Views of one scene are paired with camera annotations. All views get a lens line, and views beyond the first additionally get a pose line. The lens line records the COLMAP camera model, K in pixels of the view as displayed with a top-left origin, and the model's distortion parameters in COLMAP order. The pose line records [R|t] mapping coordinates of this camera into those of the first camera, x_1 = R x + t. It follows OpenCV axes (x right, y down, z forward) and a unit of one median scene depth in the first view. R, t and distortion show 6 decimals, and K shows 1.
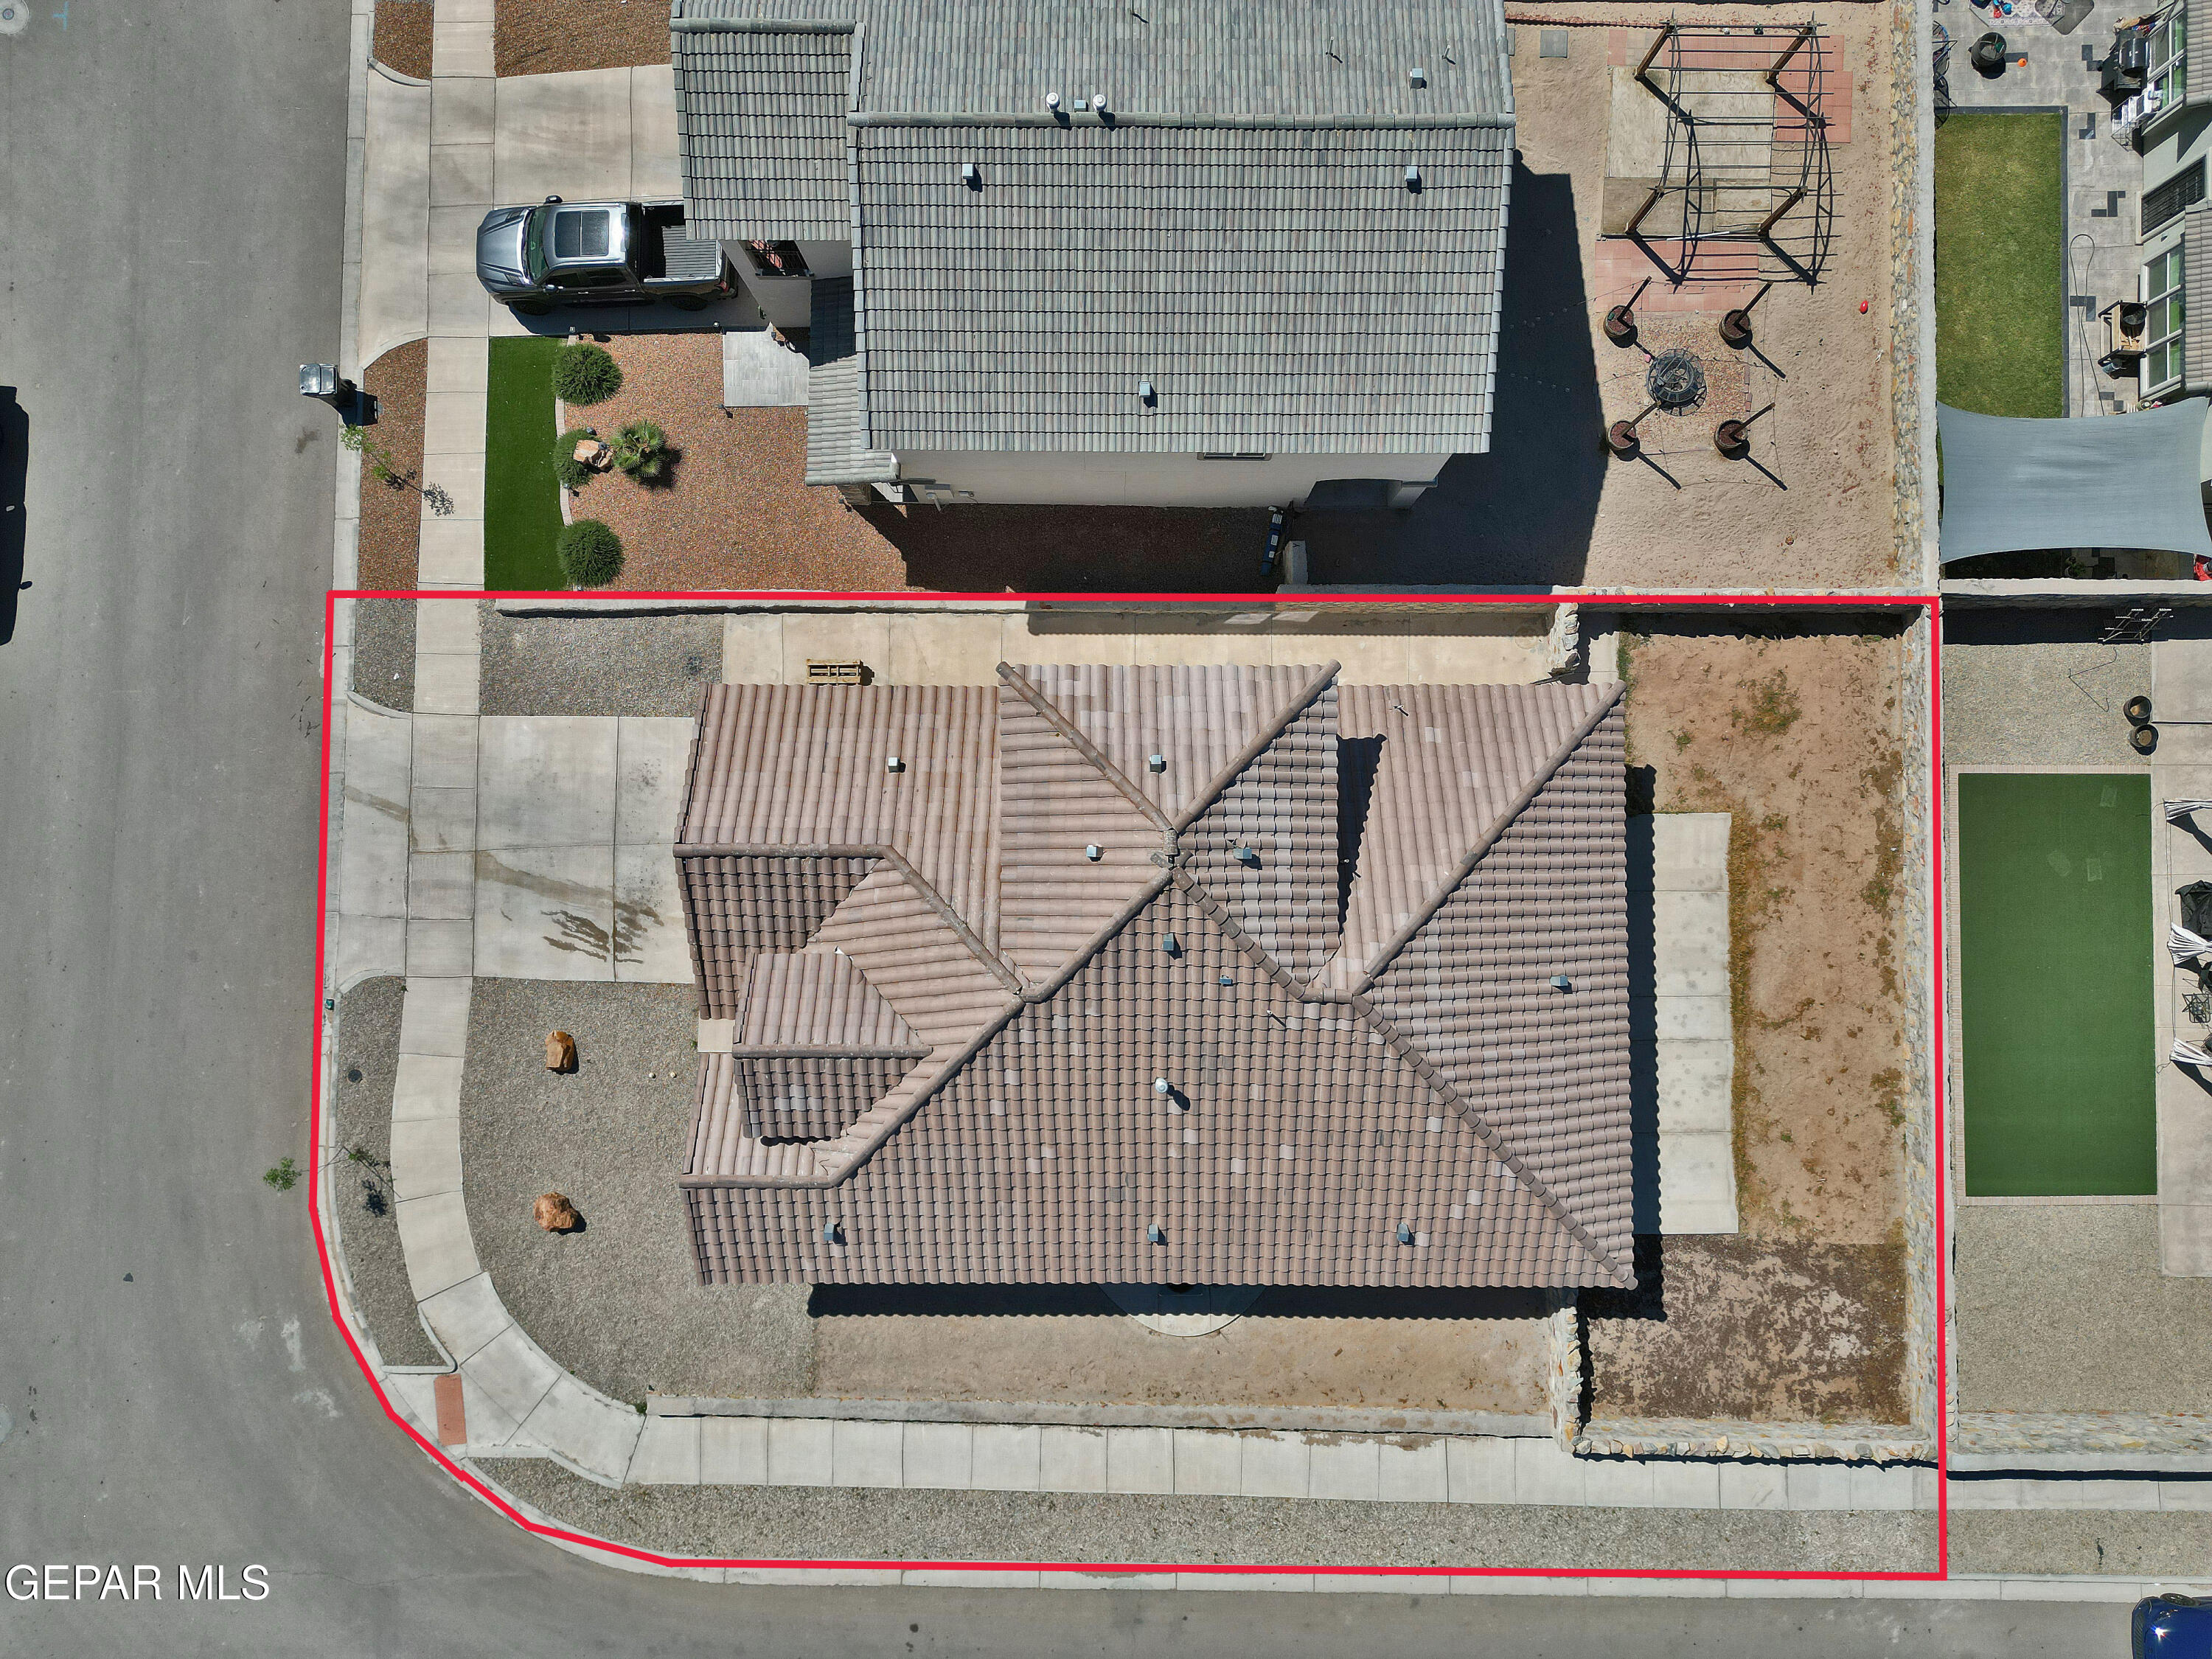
lens RADIAL K [[1548.3, 0, 1106.0], [0, 1548.3, 829.5], [0, 0, 1]] dist [0.004615, 0.003868]
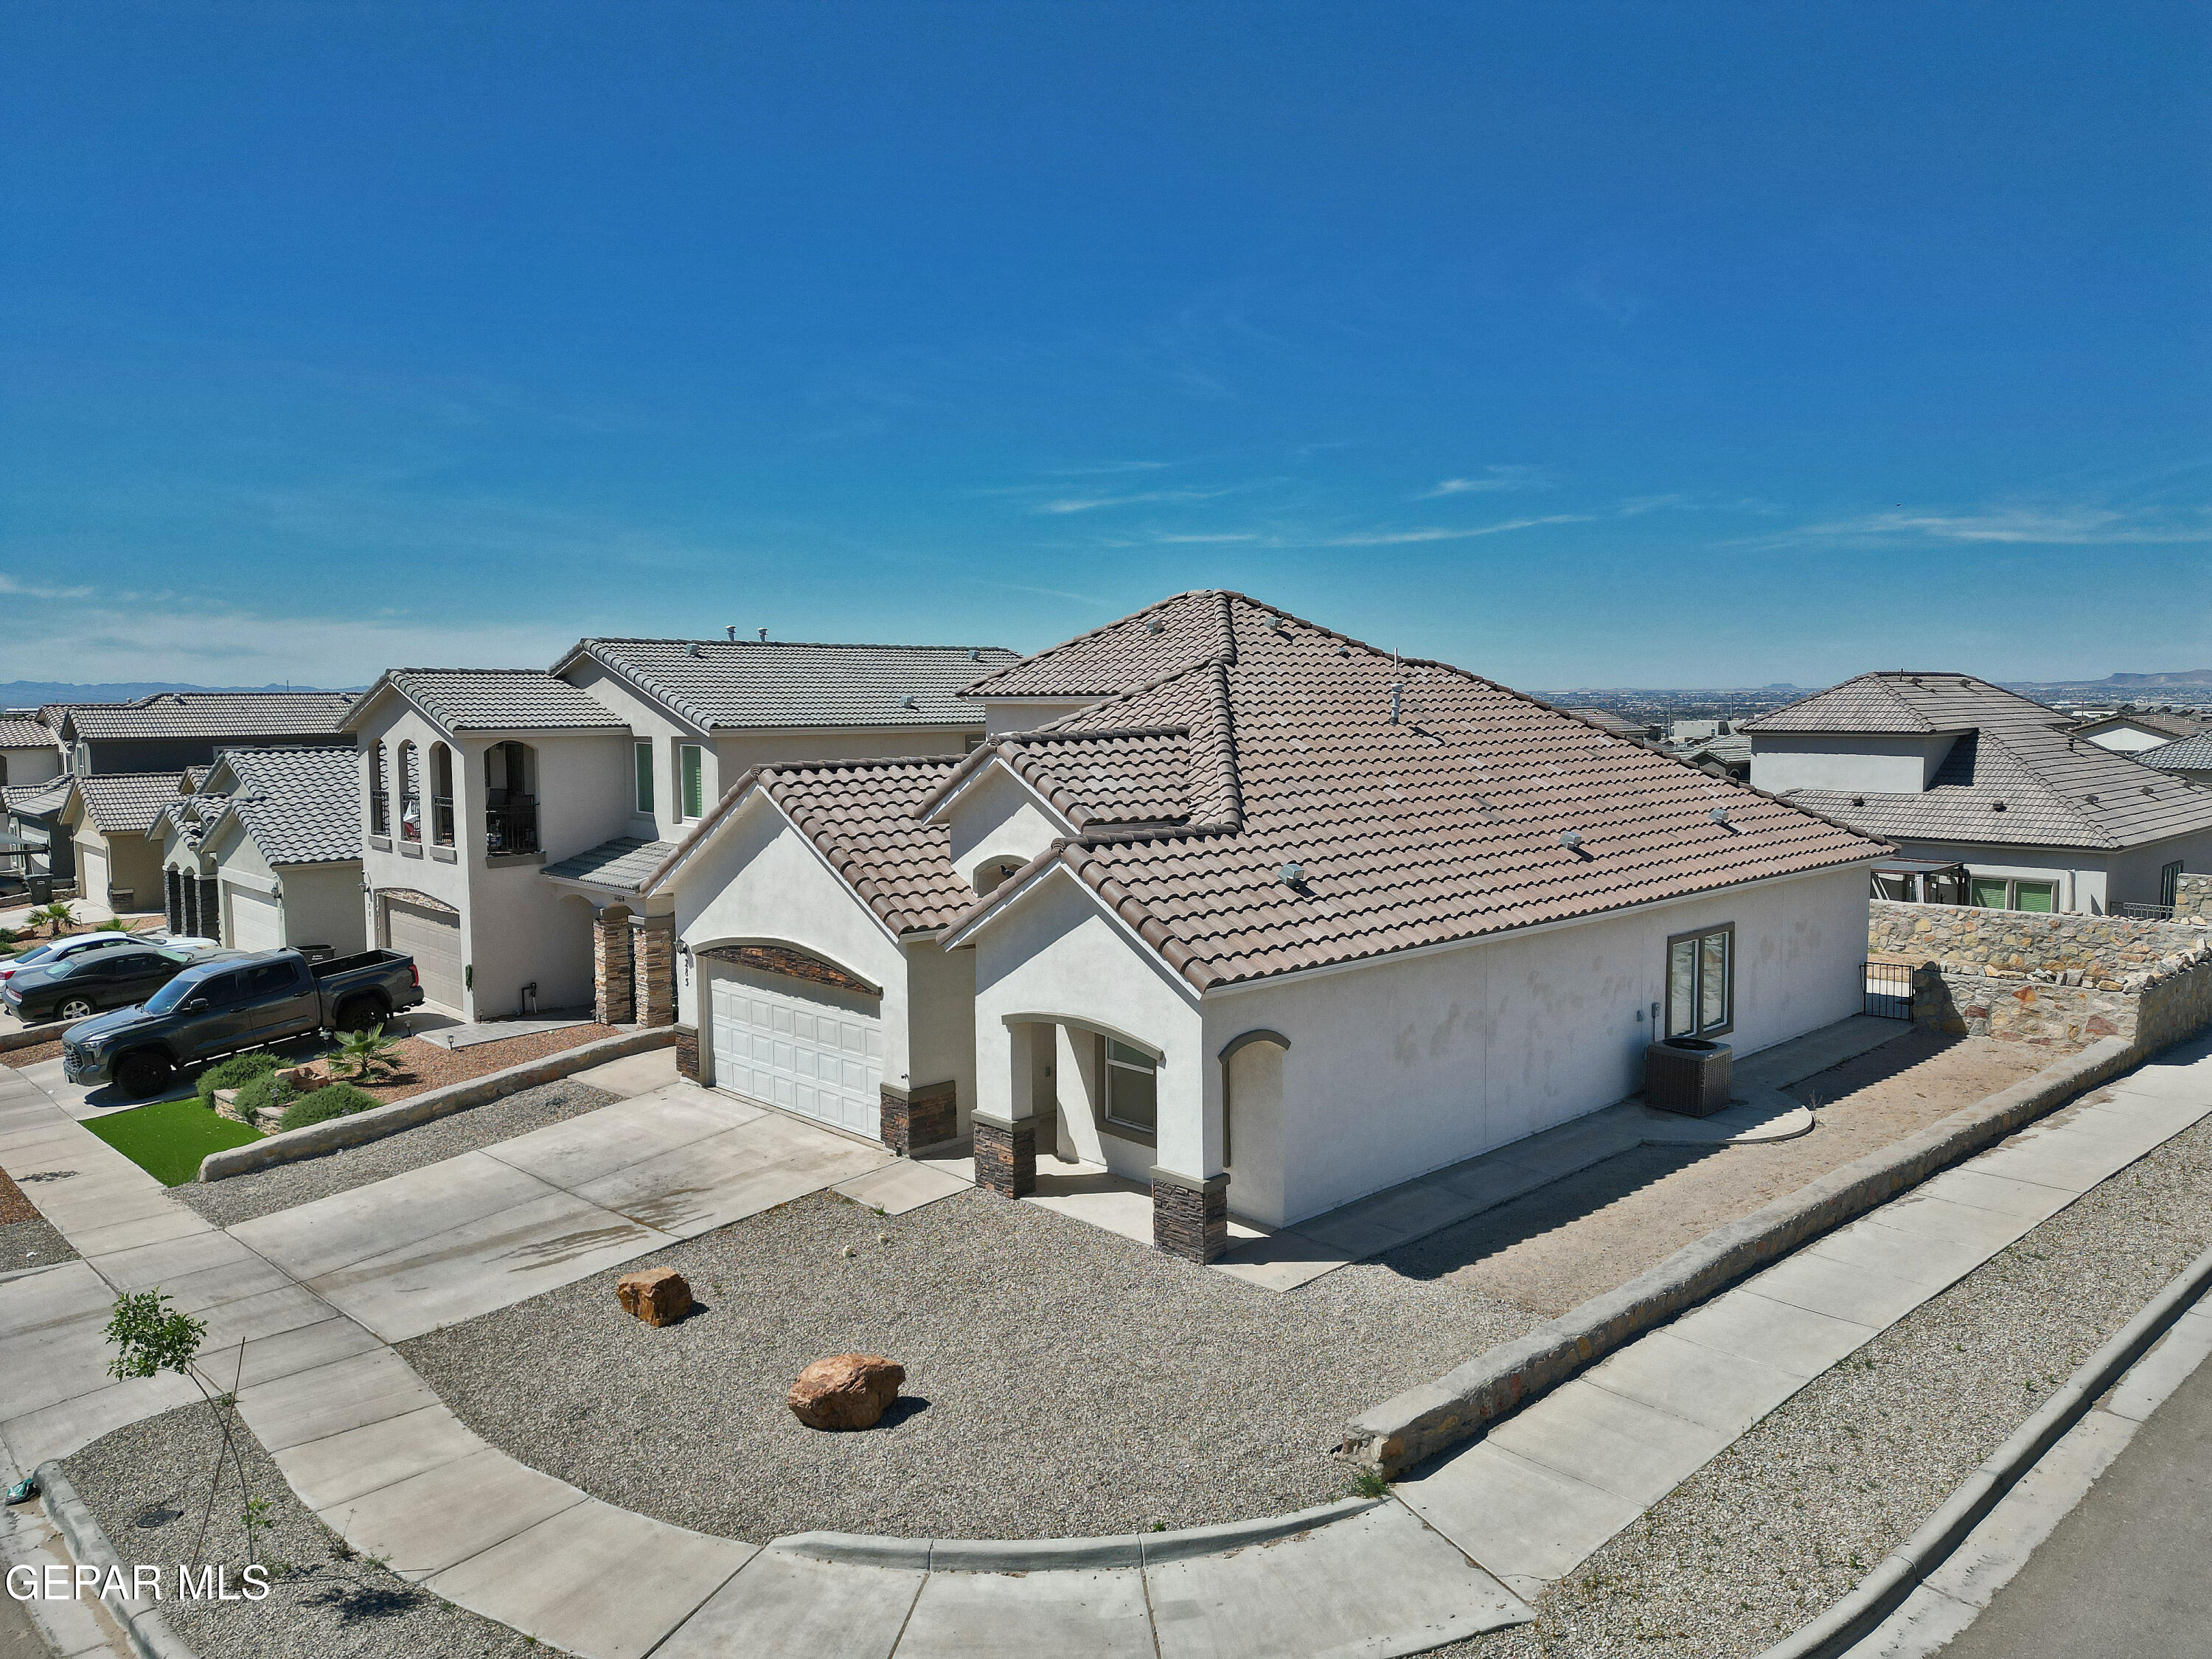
lens RADIAL K [[1548.3, 0, 1106.0], [0, 1548.3, 829.5], [0, 0, 1]] dist [0.004615, 0.003868]
pose [[0.724648, -0.060669, 0.686443, -0.561628], [0.688413, 0.108818, -0.717110, 0.554850], [-0.031192, 0.992209, 0.120620, 0.788825]]
